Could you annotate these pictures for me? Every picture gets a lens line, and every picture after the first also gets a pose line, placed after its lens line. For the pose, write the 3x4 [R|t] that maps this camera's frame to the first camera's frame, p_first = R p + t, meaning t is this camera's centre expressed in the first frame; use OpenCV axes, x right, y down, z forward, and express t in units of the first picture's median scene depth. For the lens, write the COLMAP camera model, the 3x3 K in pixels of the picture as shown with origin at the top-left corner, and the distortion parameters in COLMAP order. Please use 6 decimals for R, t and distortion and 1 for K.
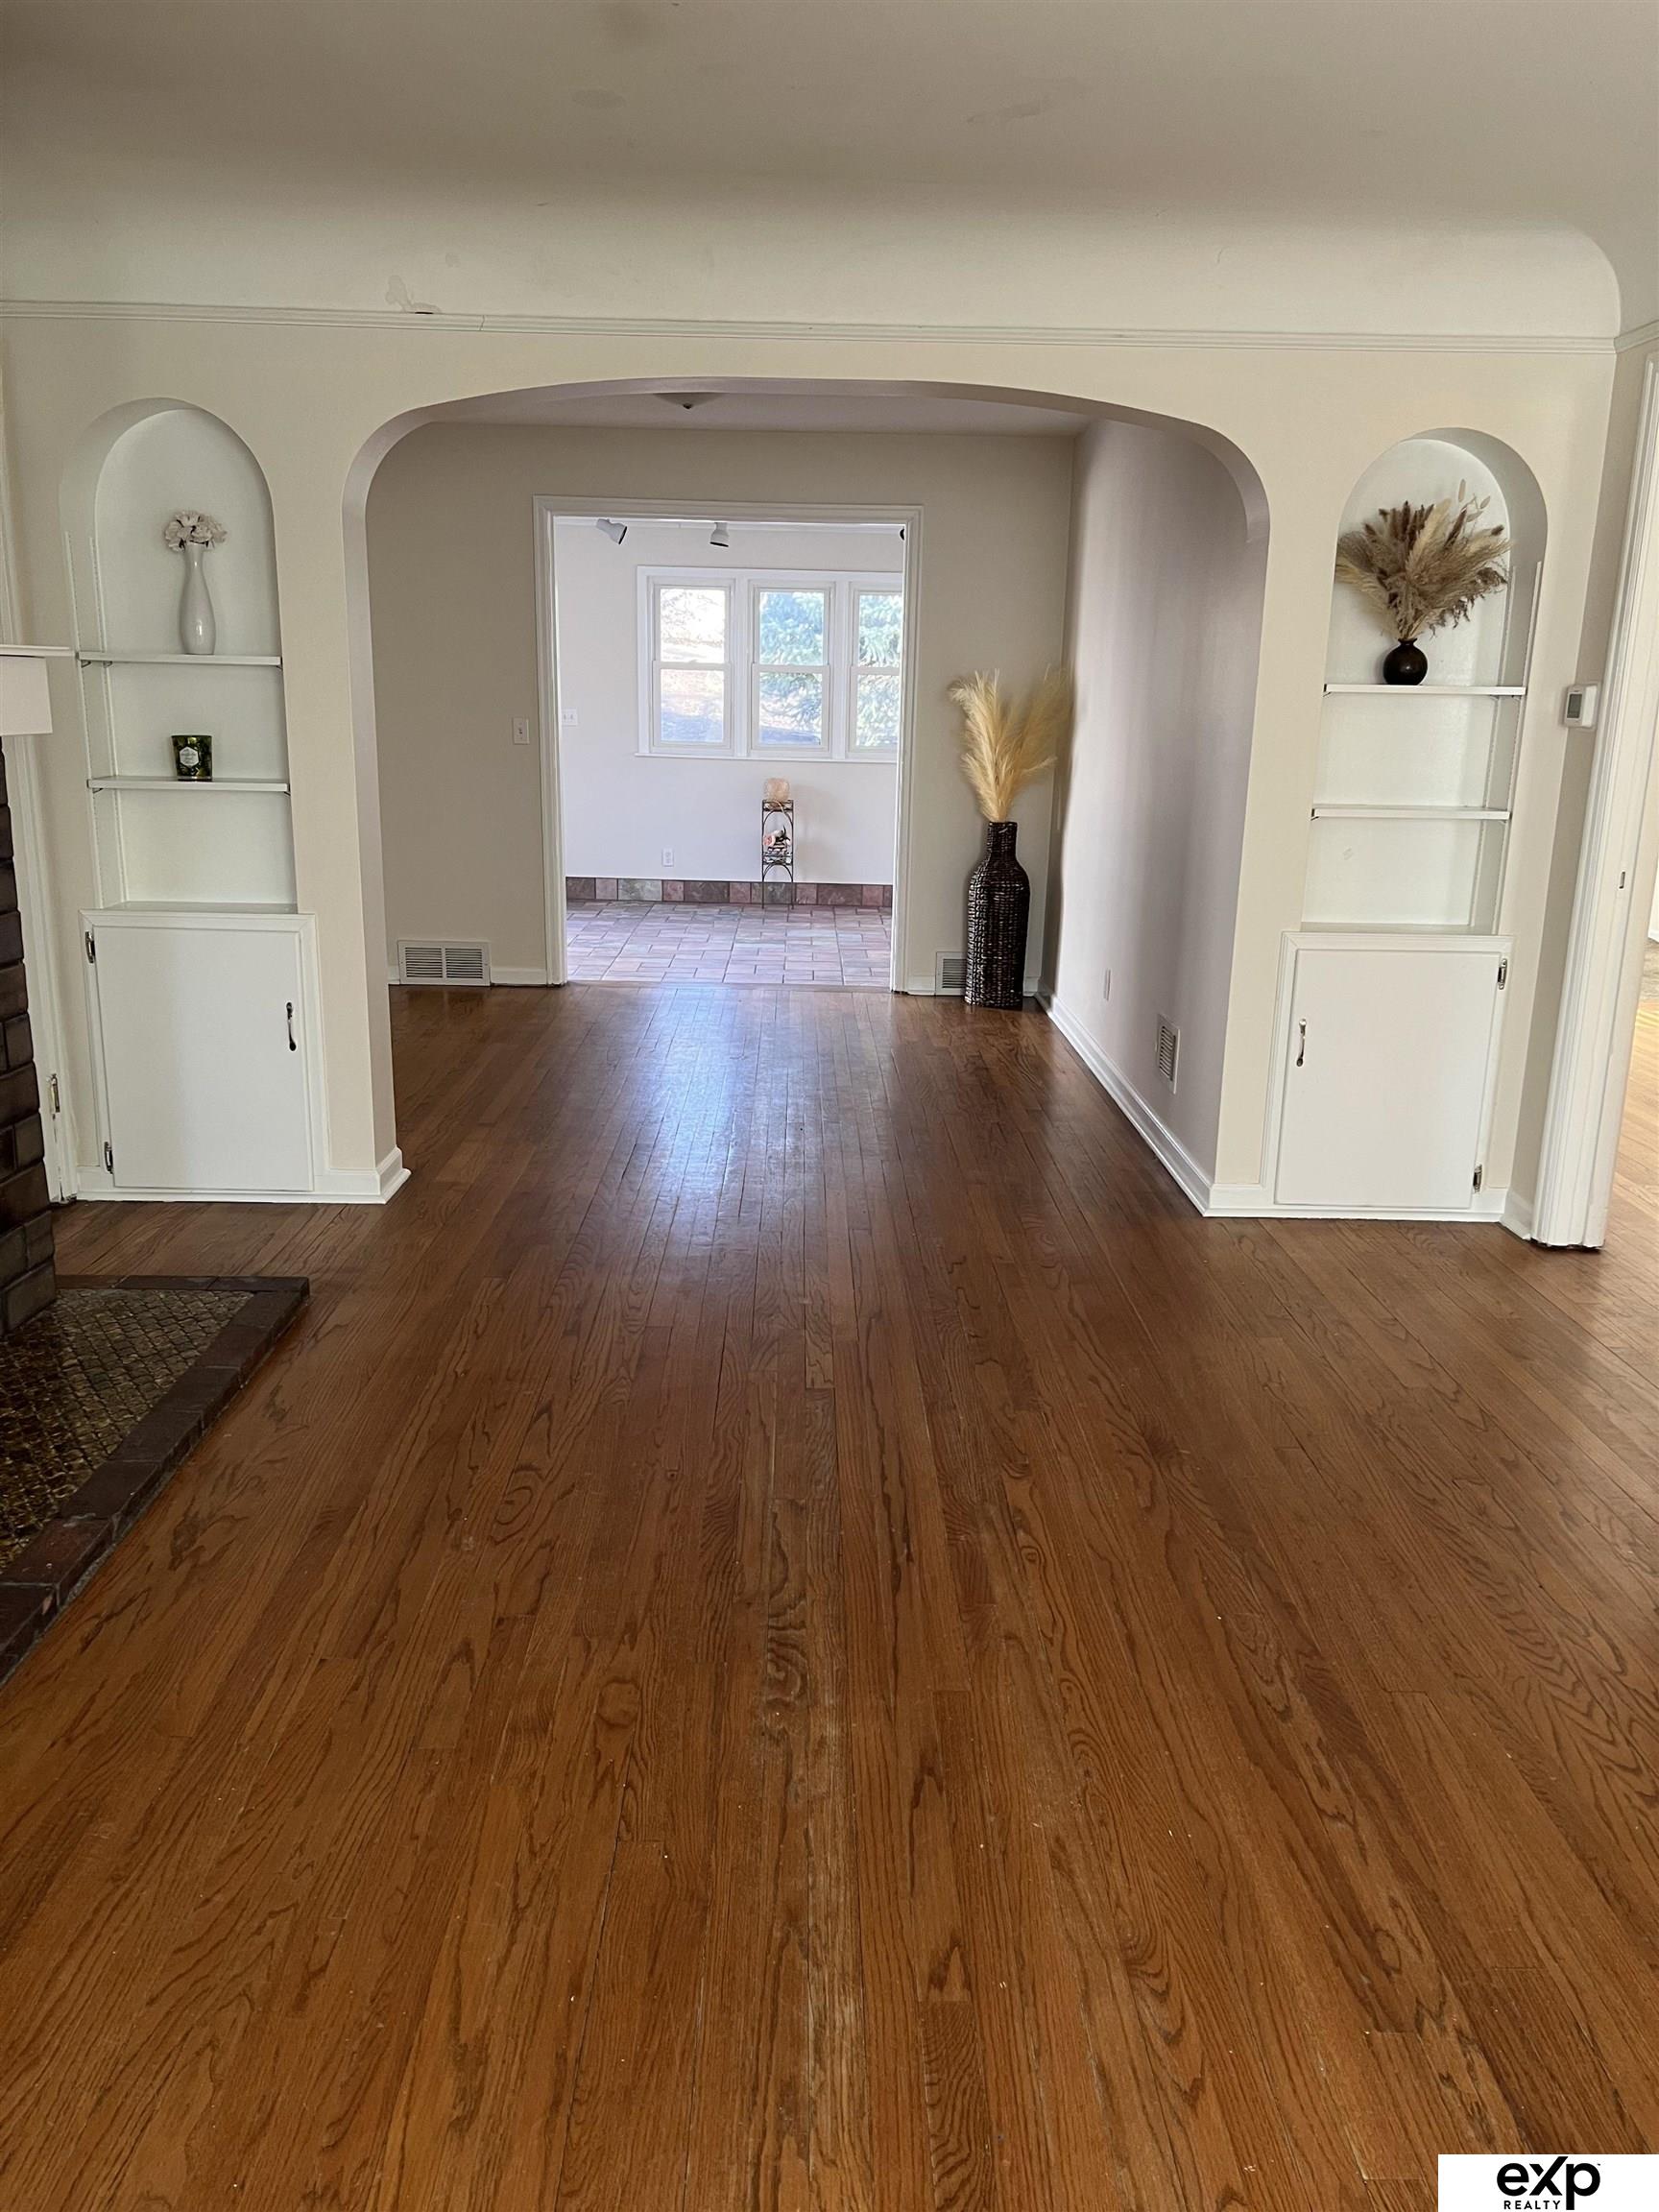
lens RADIAL K [[1714.2, 0, 825.2], [0, 1714.2, 1154.8], [0, 0, 1]] dist [0.070924, -0.084919]
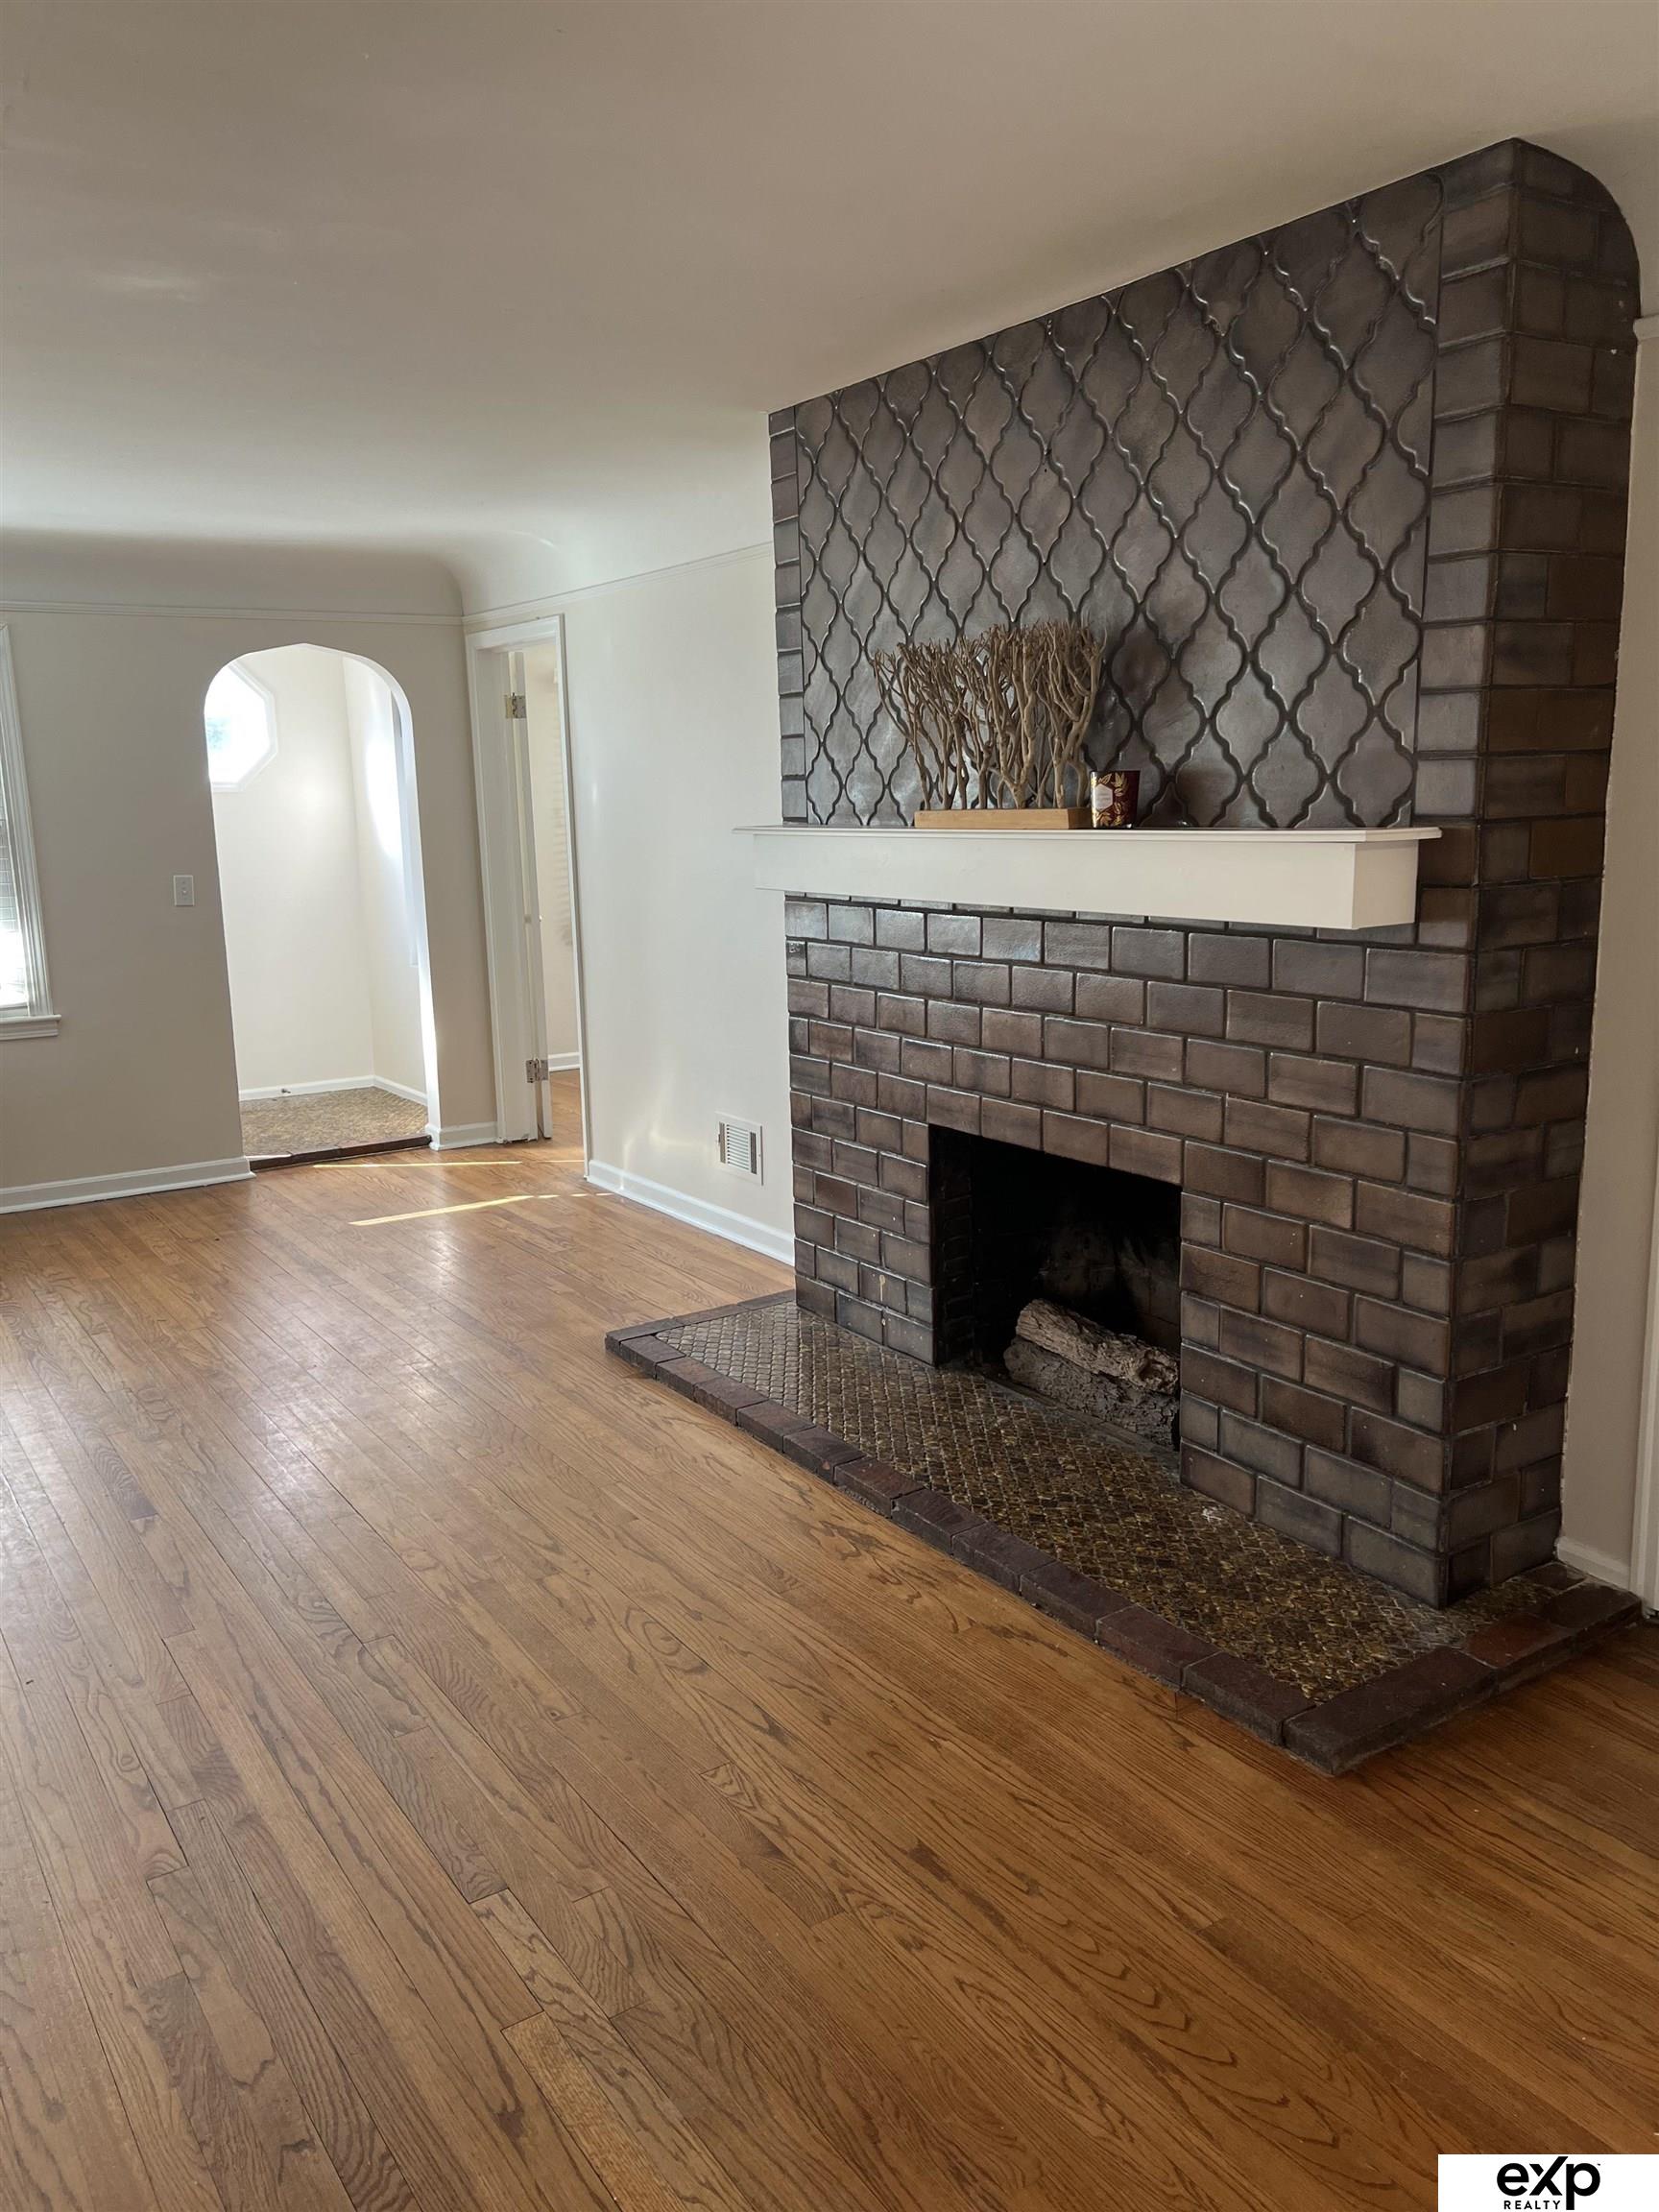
lens RADIAL K [[1714.2, 0, 825.2], [0, 1714.2, 1154.8], [0, 0, 1]] dist [0.070924, -0.084919]
pose [[-0.850246, 0.115180, -0.513630, 0.237804], [-0.126612, 0.902370, 0.411944, -0.504128], [0.510932, 0.415285, -0.752653, 1.715401]]
